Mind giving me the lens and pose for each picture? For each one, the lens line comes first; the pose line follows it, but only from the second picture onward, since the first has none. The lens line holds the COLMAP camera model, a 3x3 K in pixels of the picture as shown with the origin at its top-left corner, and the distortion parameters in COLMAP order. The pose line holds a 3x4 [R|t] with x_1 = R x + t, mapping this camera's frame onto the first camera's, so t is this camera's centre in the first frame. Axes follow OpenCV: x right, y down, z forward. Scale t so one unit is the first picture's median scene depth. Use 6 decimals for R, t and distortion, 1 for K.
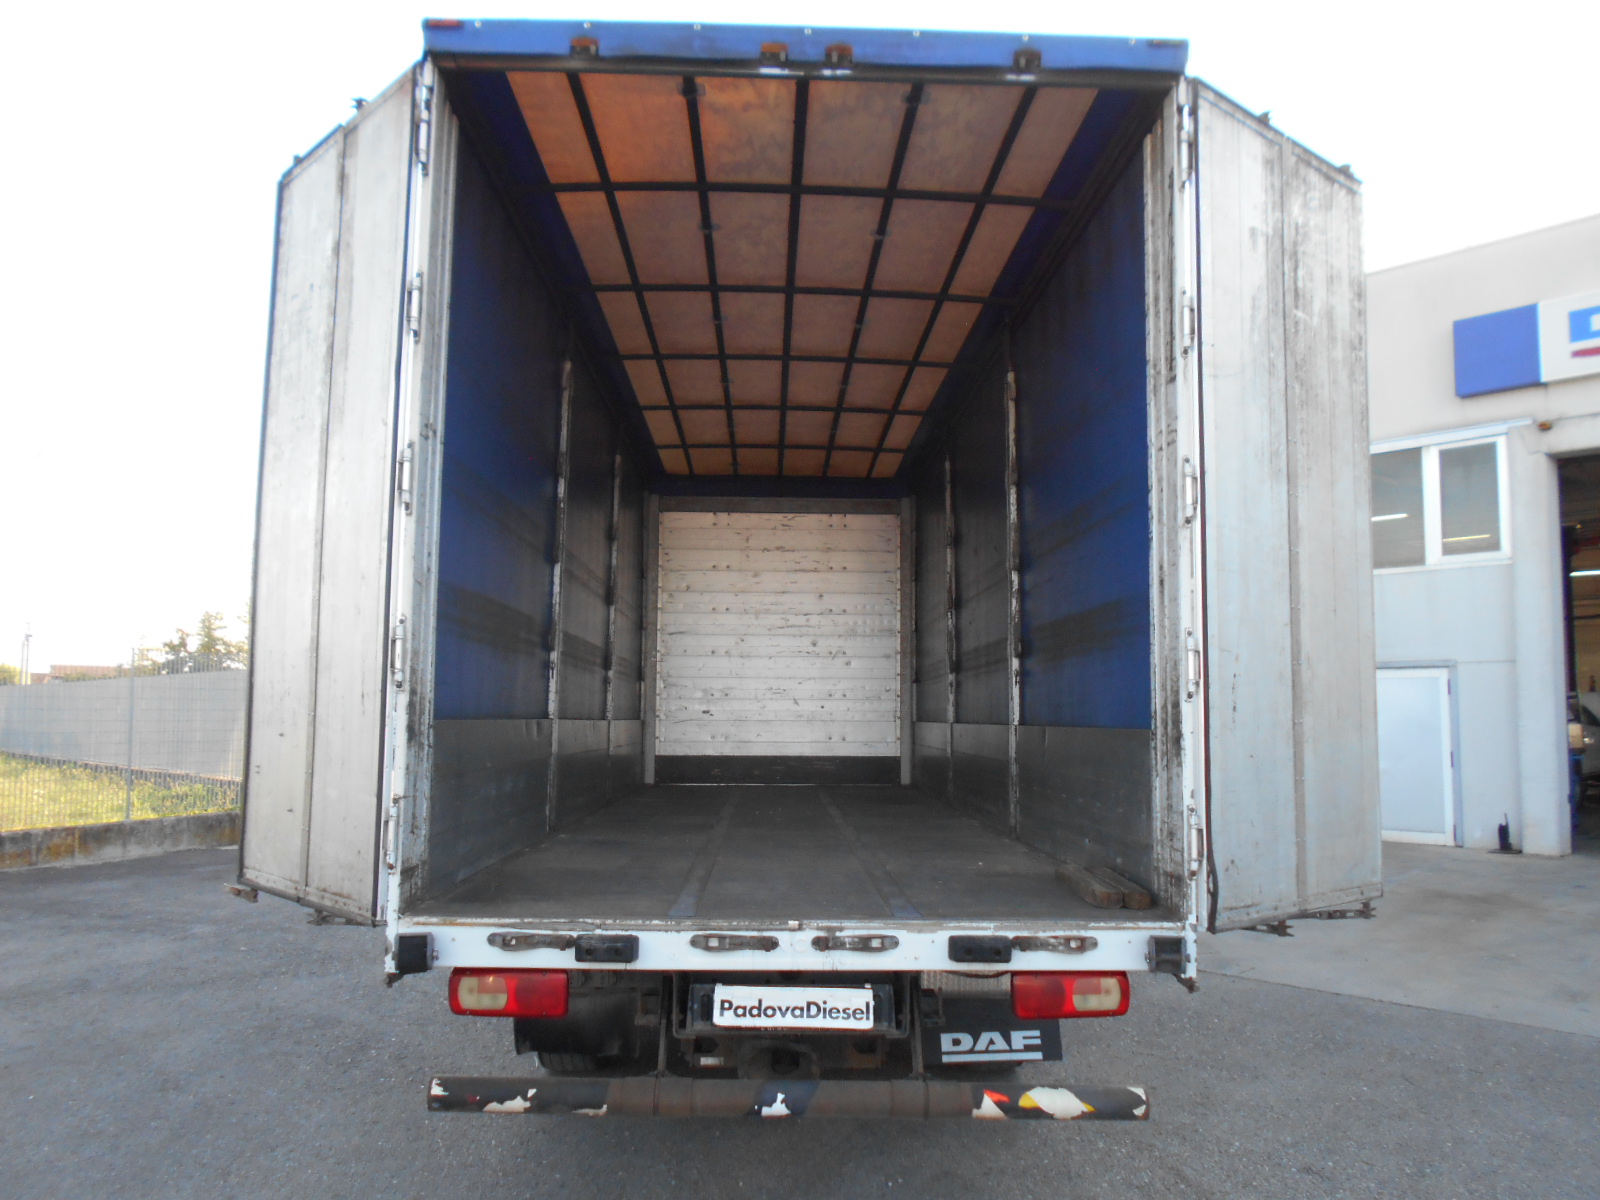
lens RADIAL K [[1216.7, 0, 800.0], [0, 1216.7, 600.0], [0, 0, 1]] dist [-0.011264, 0.006249]
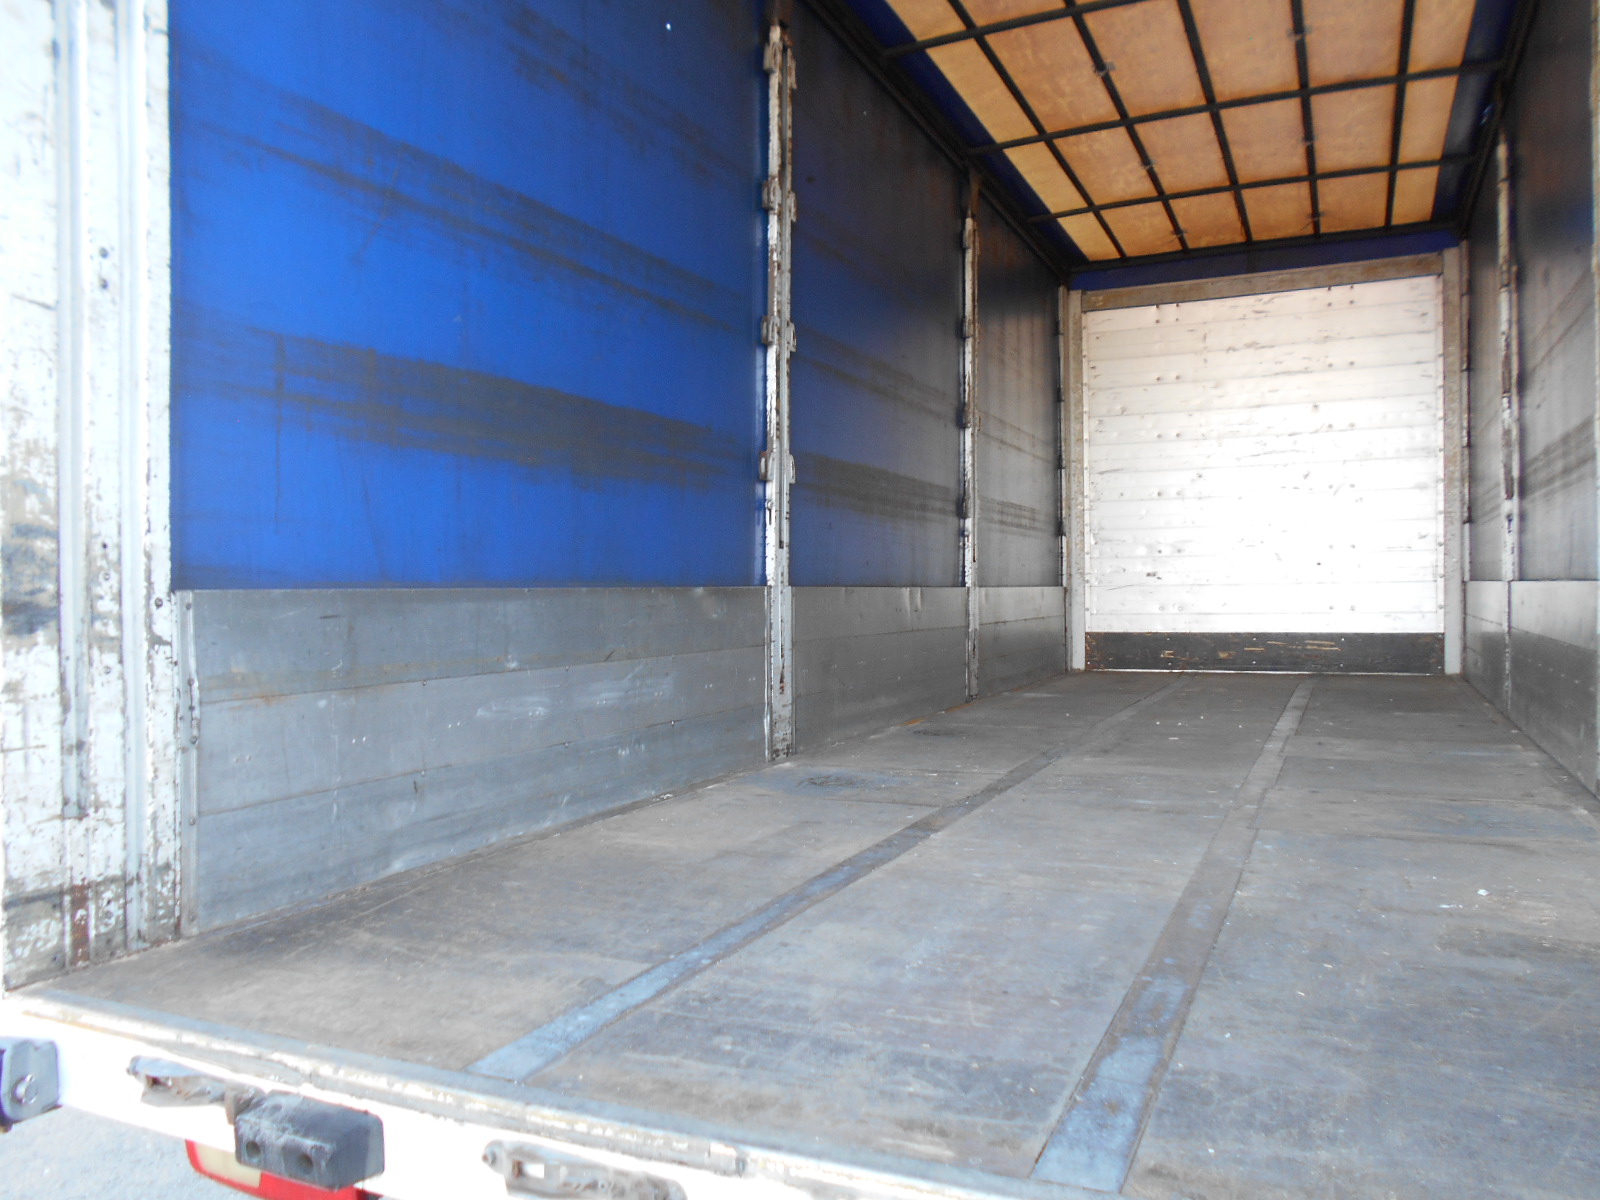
lens RADIAL K [[1213.7, 0, 800.0], [0, 1213.7, 600.0], [0, 0, 1]] dist [-0.027066, 0.061315]
pose [[0.898991, -0.015734, -0.437684, 0.140114], [0.062025, 0.993856, 0.091670, 0.065829], [0.433552, -0.109557, 0.894444, 0.601524]]
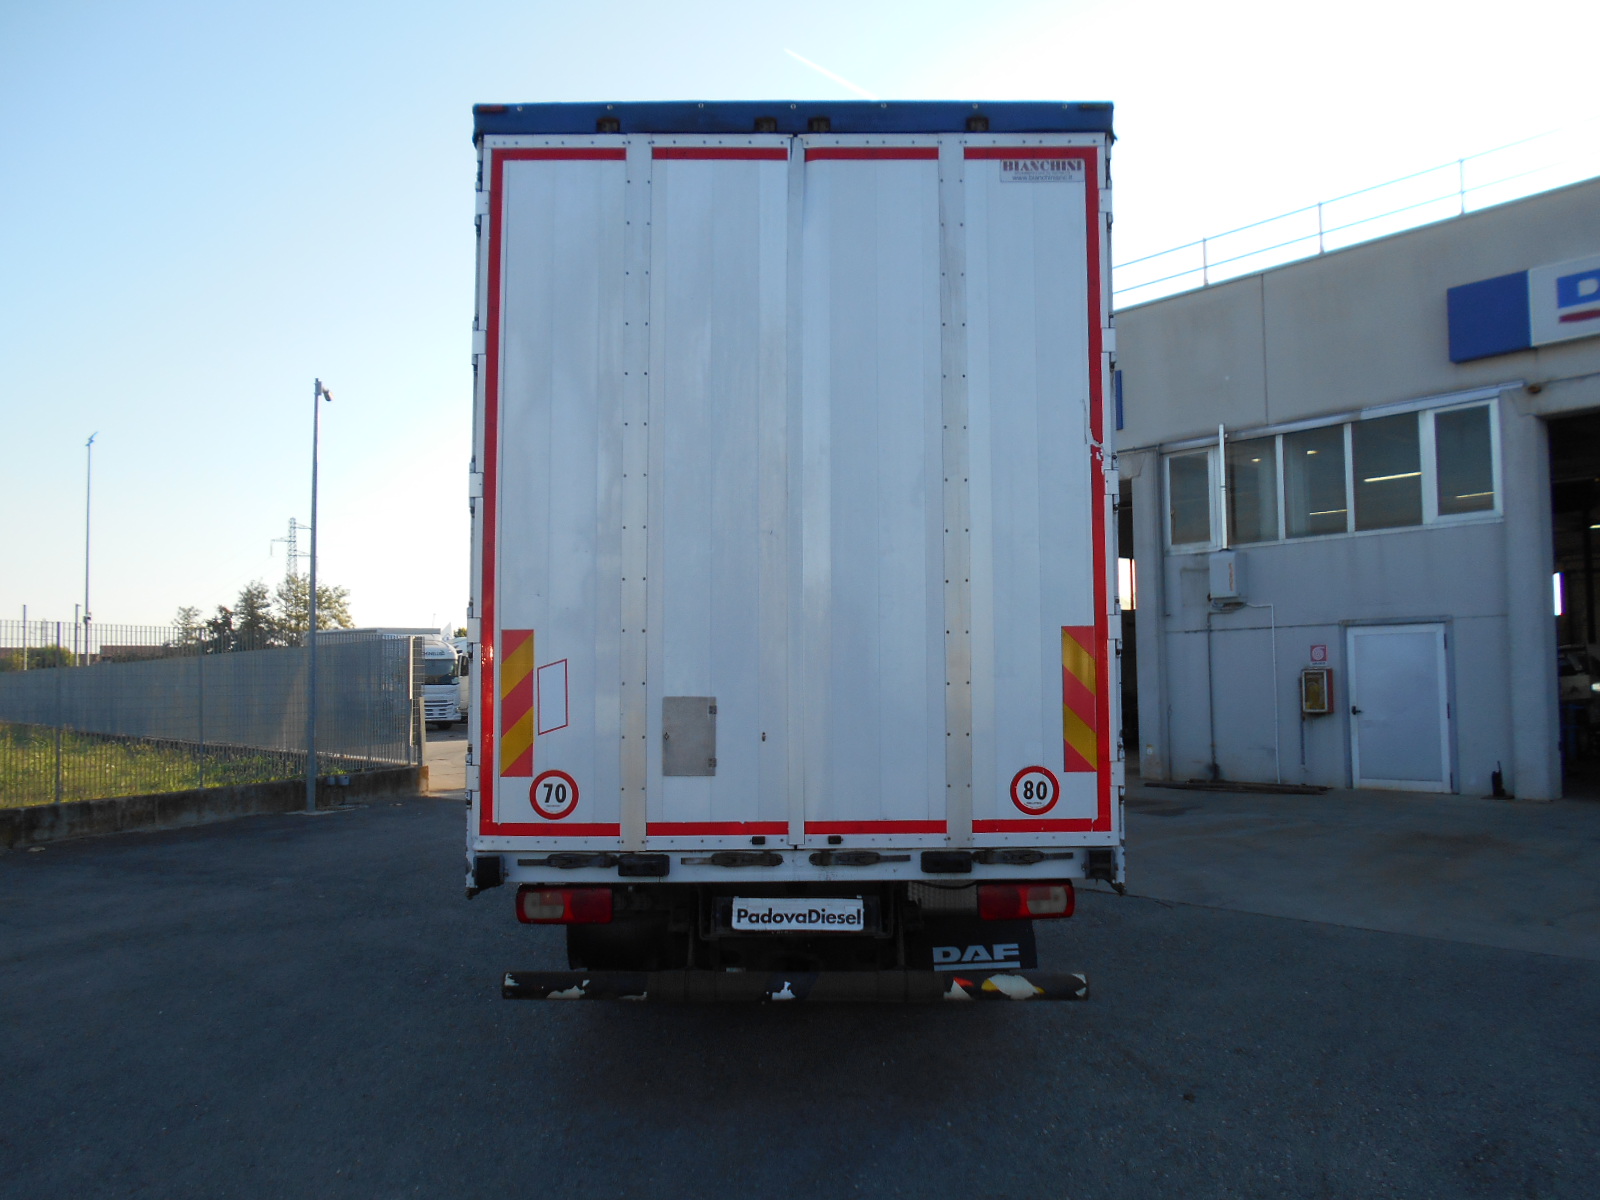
lens RADIAL K [[1213.7, 0, 800.0], [0, 1213.7, 600.0], [0, 0, 1]] dist [-0.027066, 0.061315]
pose [[0.999423, -0.019850, -0.027546, 0.010045], [0.020582, 0.999435, 0.026569, -0.003172], [0.027003, -0.027121, 0.999267, -0.055773]]
